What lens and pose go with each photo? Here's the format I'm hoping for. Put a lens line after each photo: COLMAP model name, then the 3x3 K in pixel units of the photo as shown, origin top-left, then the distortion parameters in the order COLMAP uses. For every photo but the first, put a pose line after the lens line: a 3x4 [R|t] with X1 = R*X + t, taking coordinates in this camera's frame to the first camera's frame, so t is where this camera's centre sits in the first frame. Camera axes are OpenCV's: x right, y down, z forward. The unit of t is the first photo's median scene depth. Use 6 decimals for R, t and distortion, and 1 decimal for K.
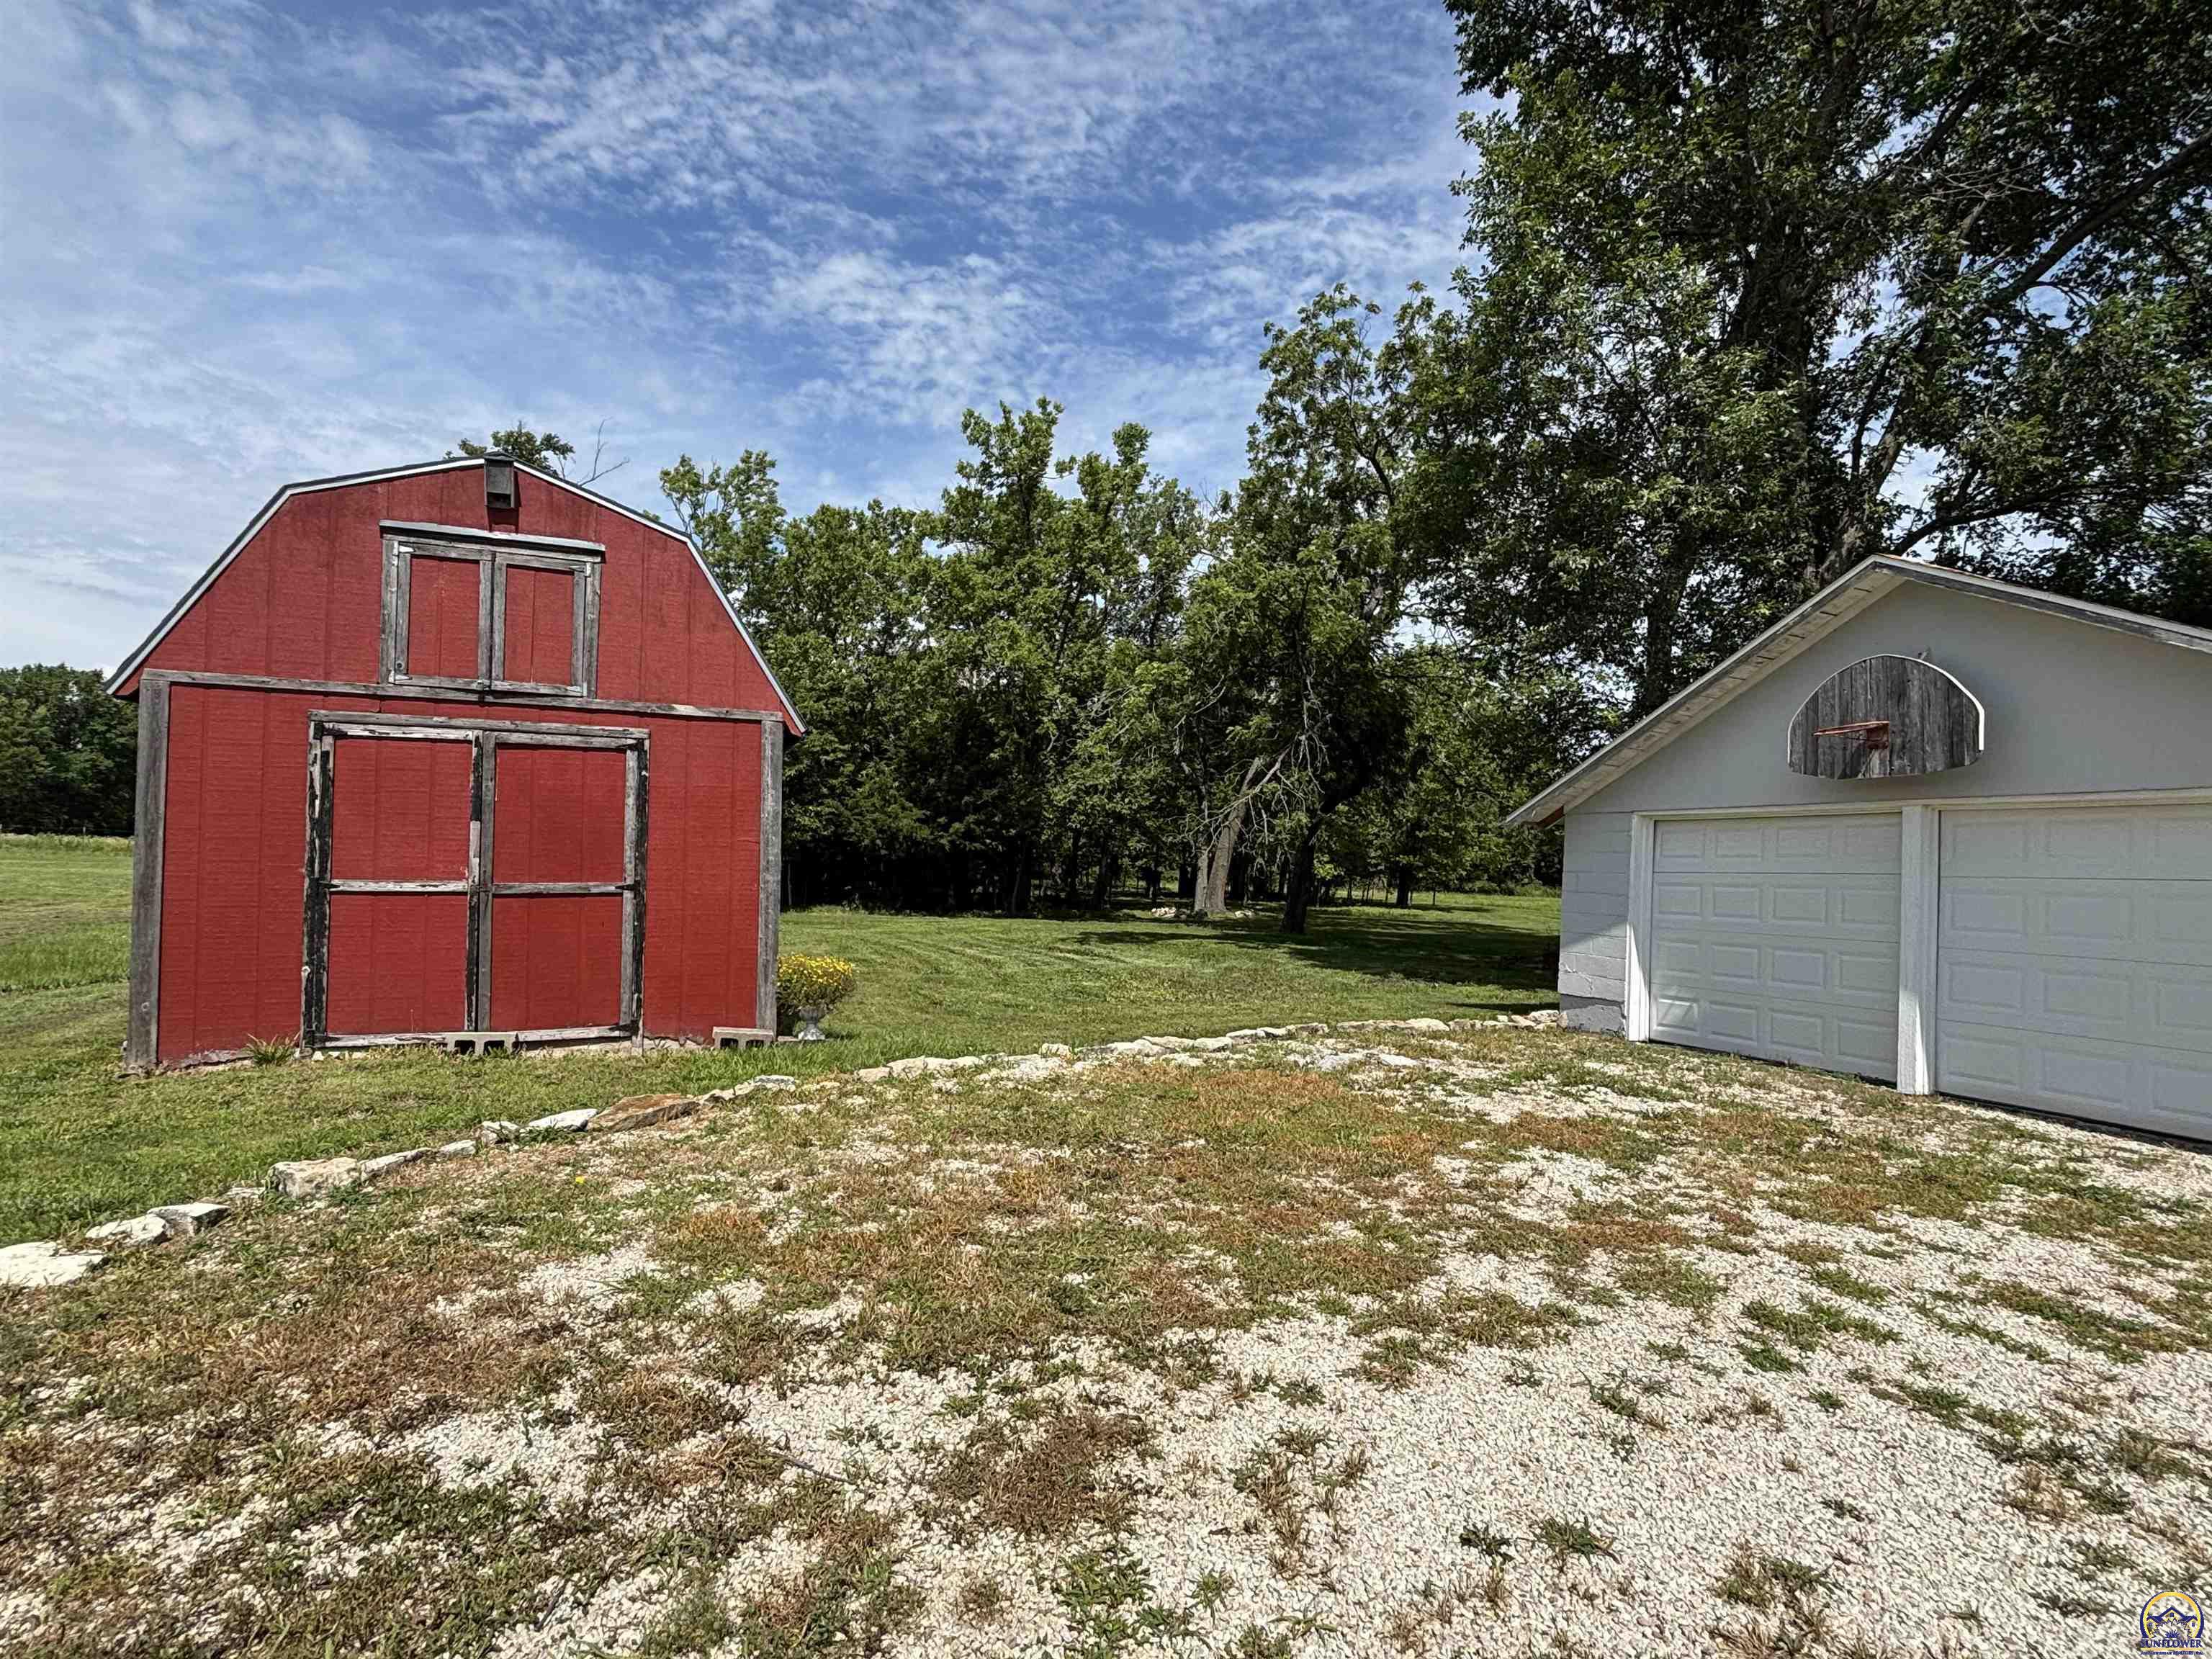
lens RADIAL K [[1094.7, 0, 1110.2], [0, 1094.7, 835.6], [0, 0, 1]] dist [0.000131, 0.000031]
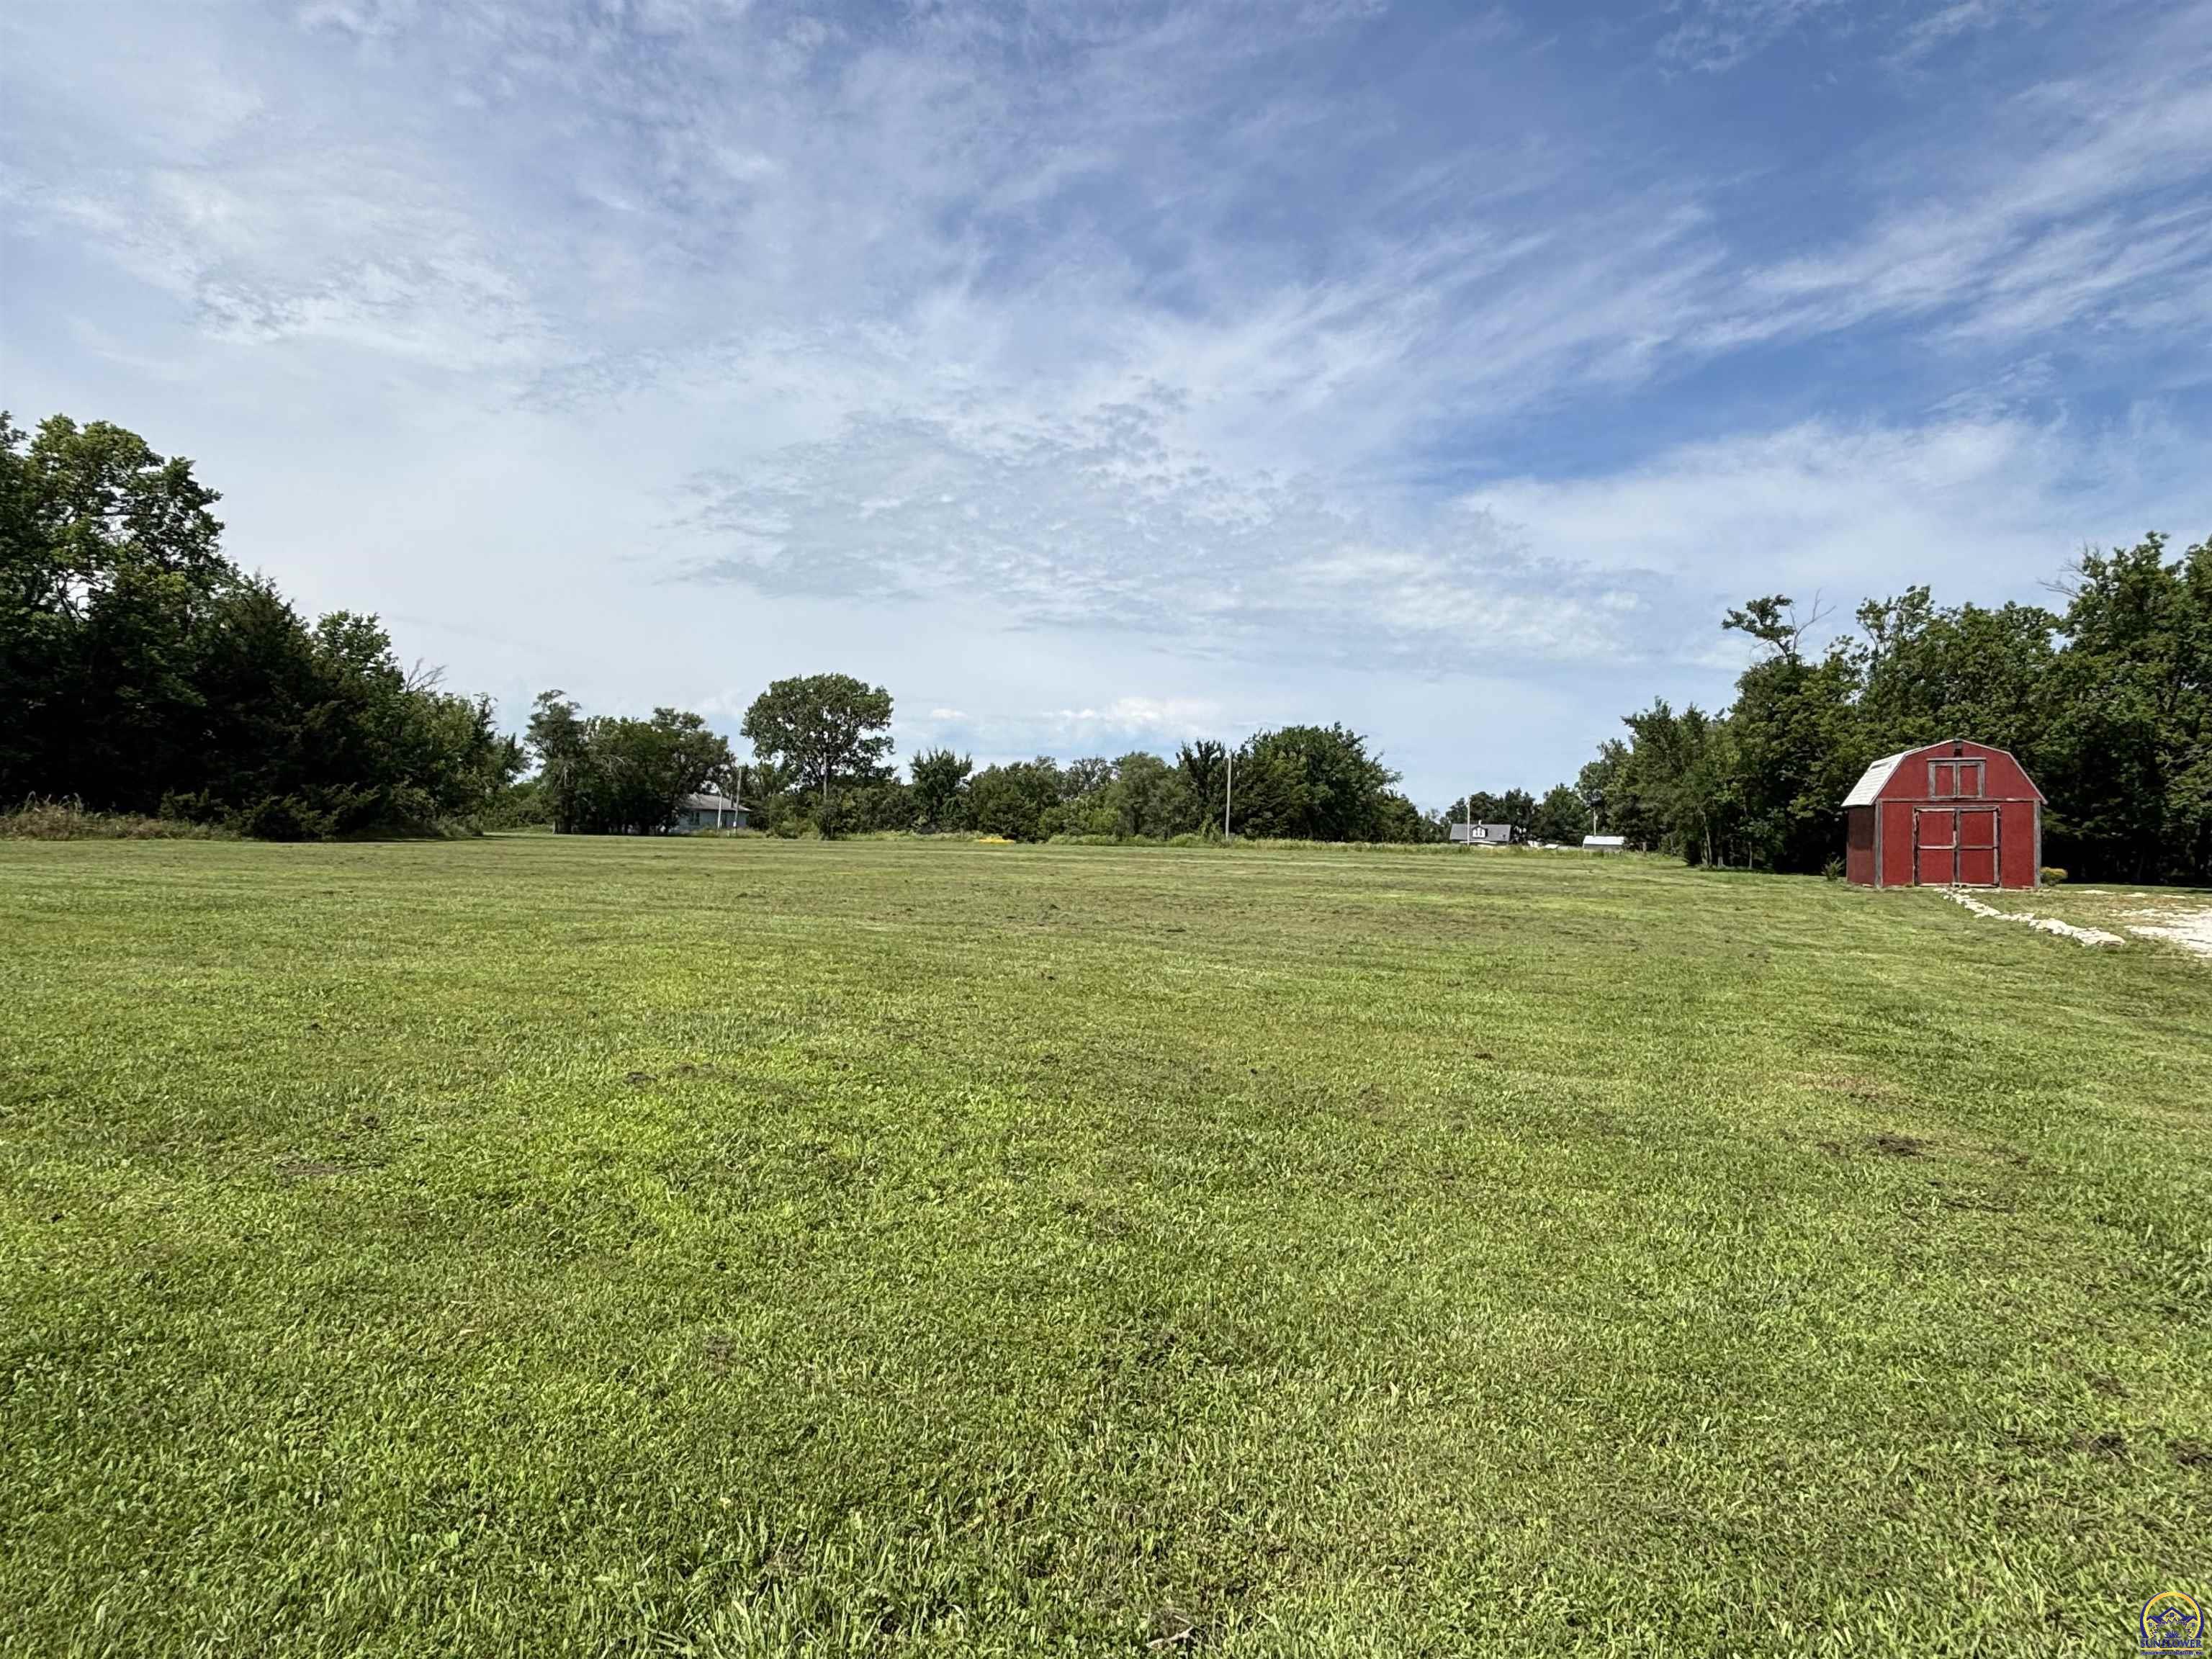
lens RADIAL K [[1297.7, 0, 1119.0], [0, 1297.7, 810.6], [0, 0, 1]] dist [0.008406, -0.003879]
pose [[0.721789, -0.028958, -0.691507, 0.148360], [0.017062, 0.999565, -0.024050, -0.007145], [0.691902, 0.005561, 0.721970, -1.316287]]
